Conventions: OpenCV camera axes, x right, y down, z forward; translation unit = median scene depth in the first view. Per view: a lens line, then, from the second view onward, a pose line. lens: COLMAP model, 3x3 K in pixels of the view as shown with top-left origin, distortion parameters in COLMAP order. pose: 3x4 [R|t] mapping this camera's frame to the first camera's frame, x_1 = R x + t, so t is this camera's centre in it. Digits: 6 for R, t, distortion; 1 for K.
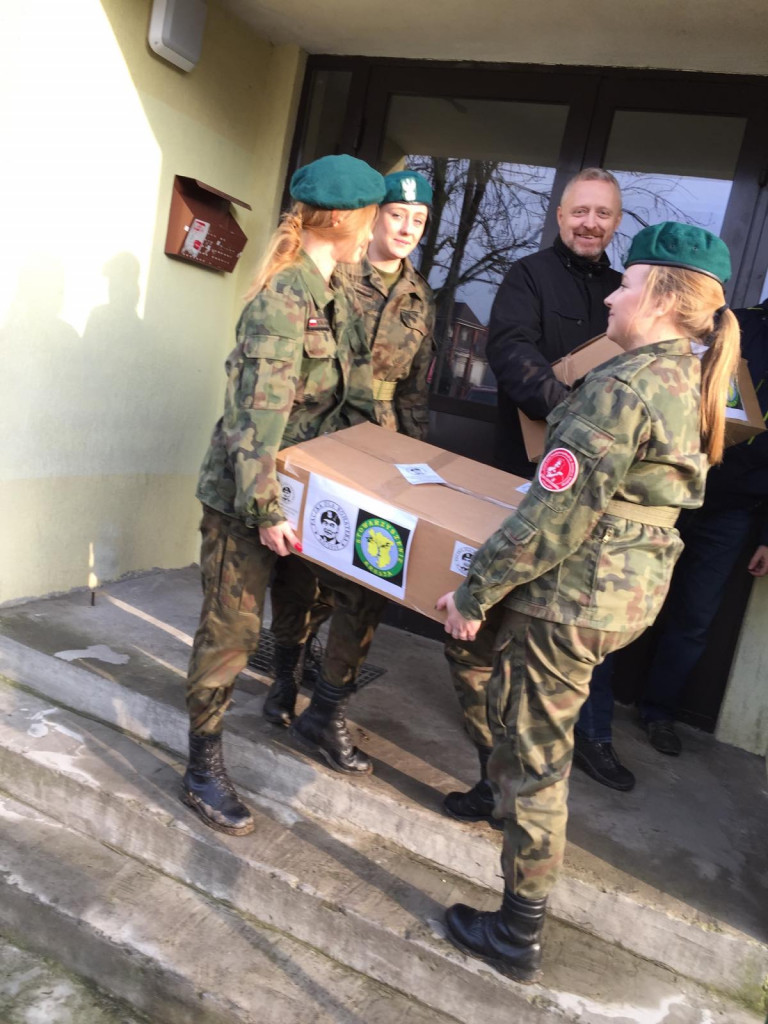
lens RADIAL K [[888.7, 0, 386.0], [0, 888.7, 528.9], [0, 0, 1]] dist [0.541347, -0.921081]
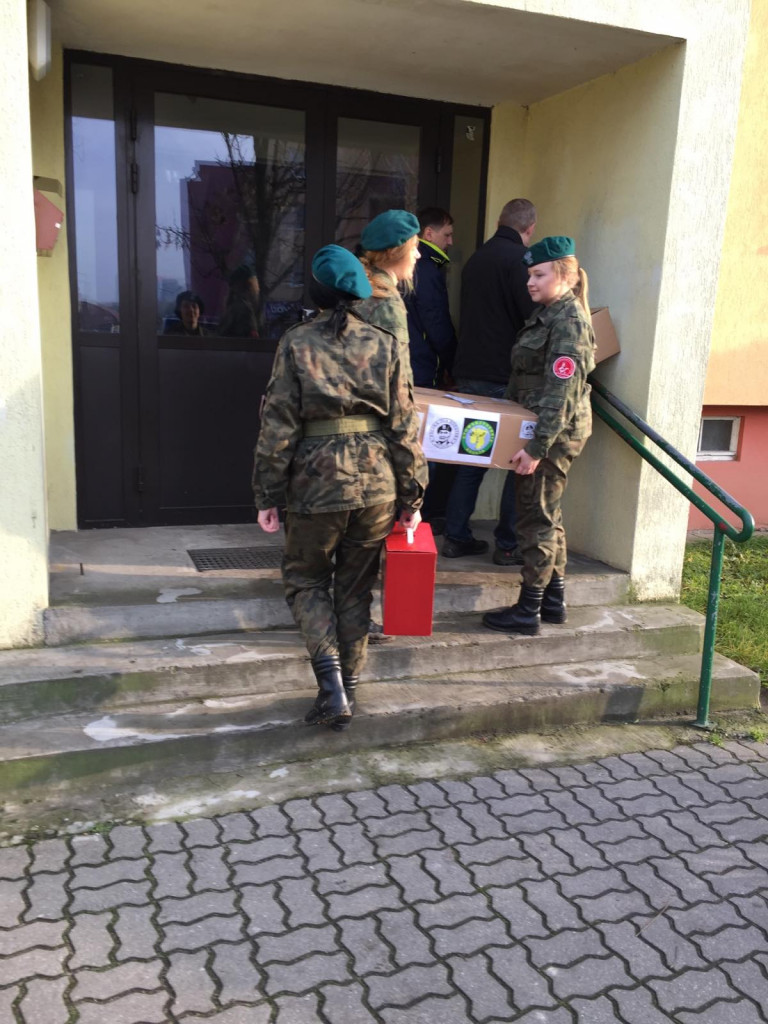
lens RADIAL K [[932.0, 0, 384.0], [0, 932.0, 512.0], [0, 0, 1]] dist [0.078631, -0.147441]
pose [[0.718316, -0.318471, 0.618545, -1.225319], [0.231665, 0.947829, 0.218978, -0.262742], [-0.656013, -0.014000, 0.754620, -0.201004]]
